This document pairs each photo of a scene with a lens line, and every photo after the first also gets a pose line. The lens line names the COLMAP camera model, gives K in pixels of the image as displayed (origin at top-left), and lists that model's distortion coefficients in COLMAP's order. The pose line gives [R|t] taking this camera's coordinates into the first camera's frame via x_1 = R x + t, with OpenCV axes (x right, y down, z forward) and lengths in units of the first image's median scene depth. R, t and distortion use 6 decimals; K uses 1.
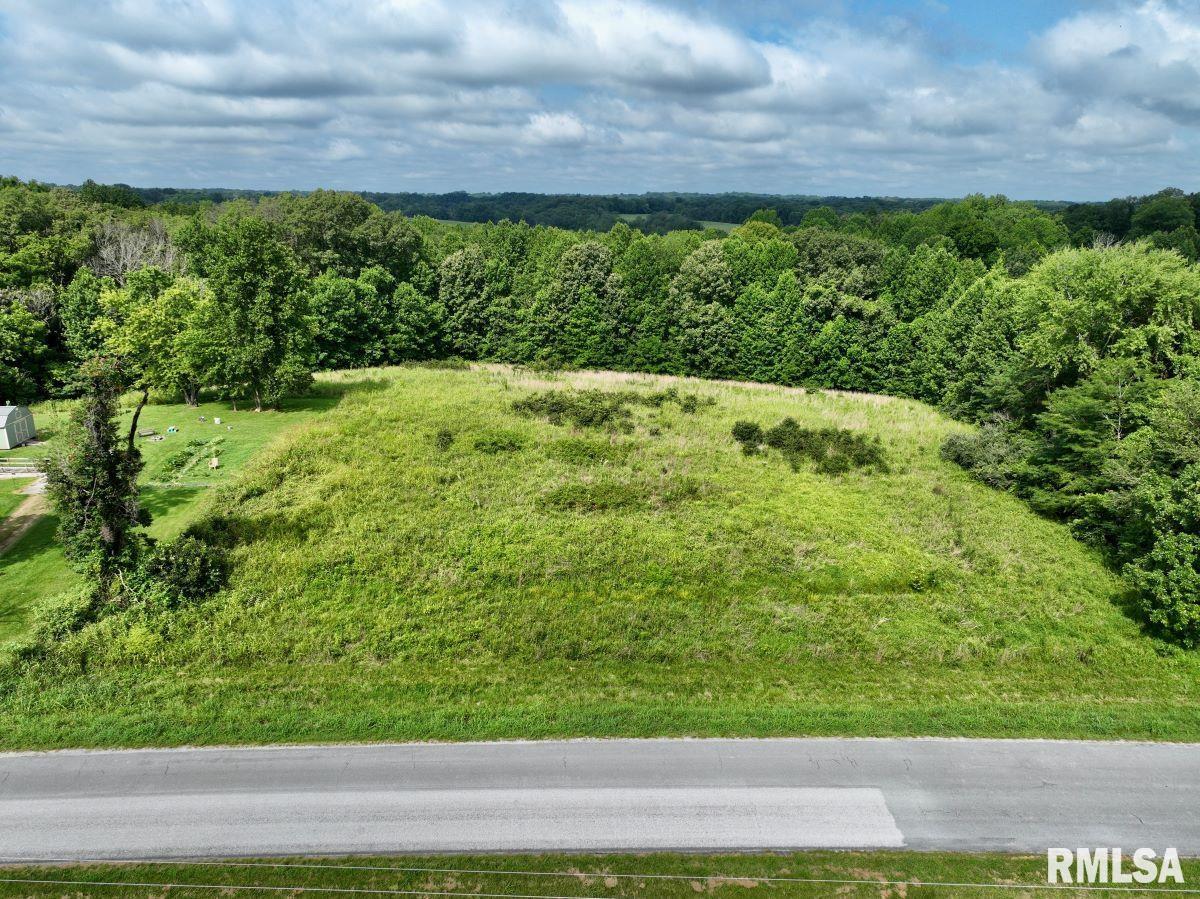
lens RADIAL K [[830.7, 0, 596.0], [0, 830.7, 439.4], [0, 0, 1]] dist [0.009892, -0.000585]
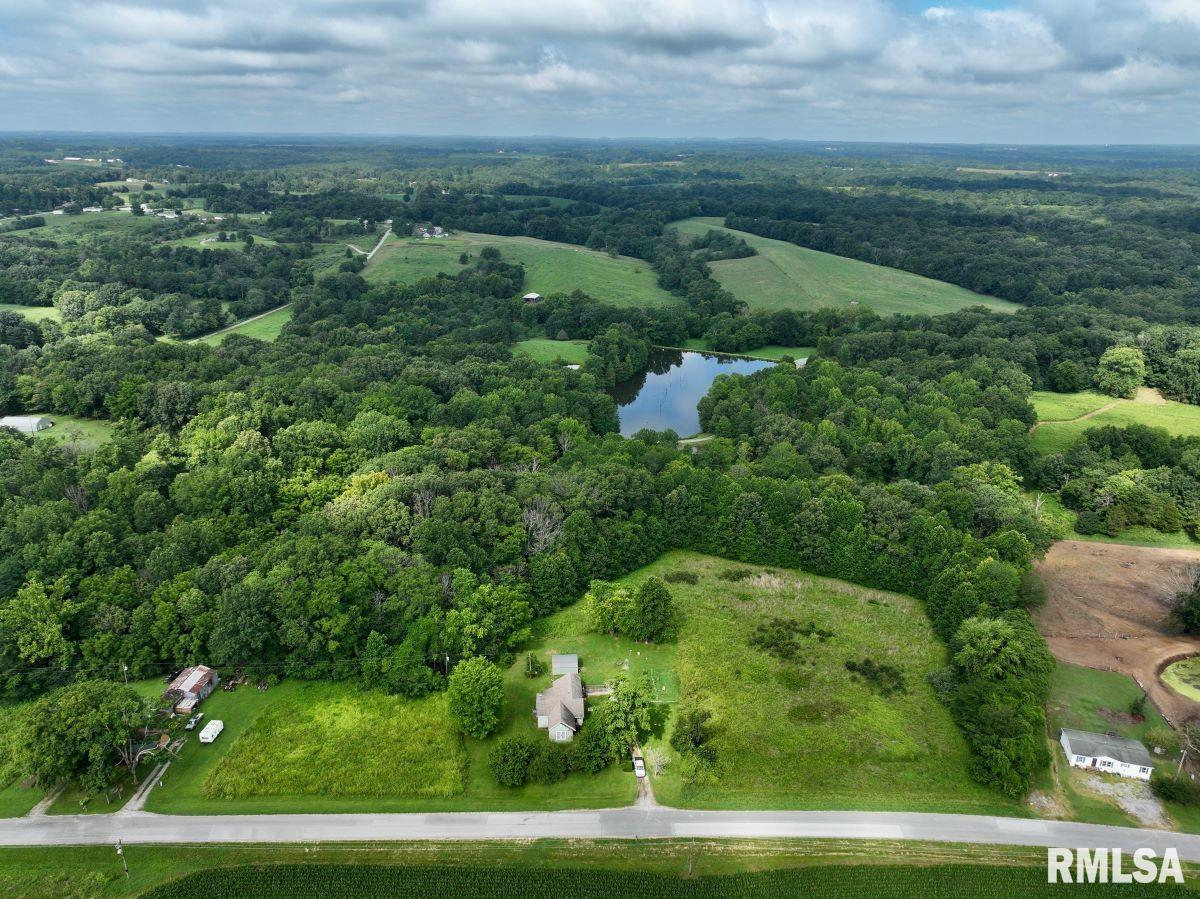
lens RADIAL K [[830.7, 0, 597.3], [0, 830.7, 447.5], [0, 0, 1]] dist [0.009892, -0.000585]
pose [[0.999514, 0.007834, -0.030183, -0.293938], [-0.005319, 0.996576, 0.082516, -0.493665], [0.030726, -0.082315, 0.996133, -0.846182]]
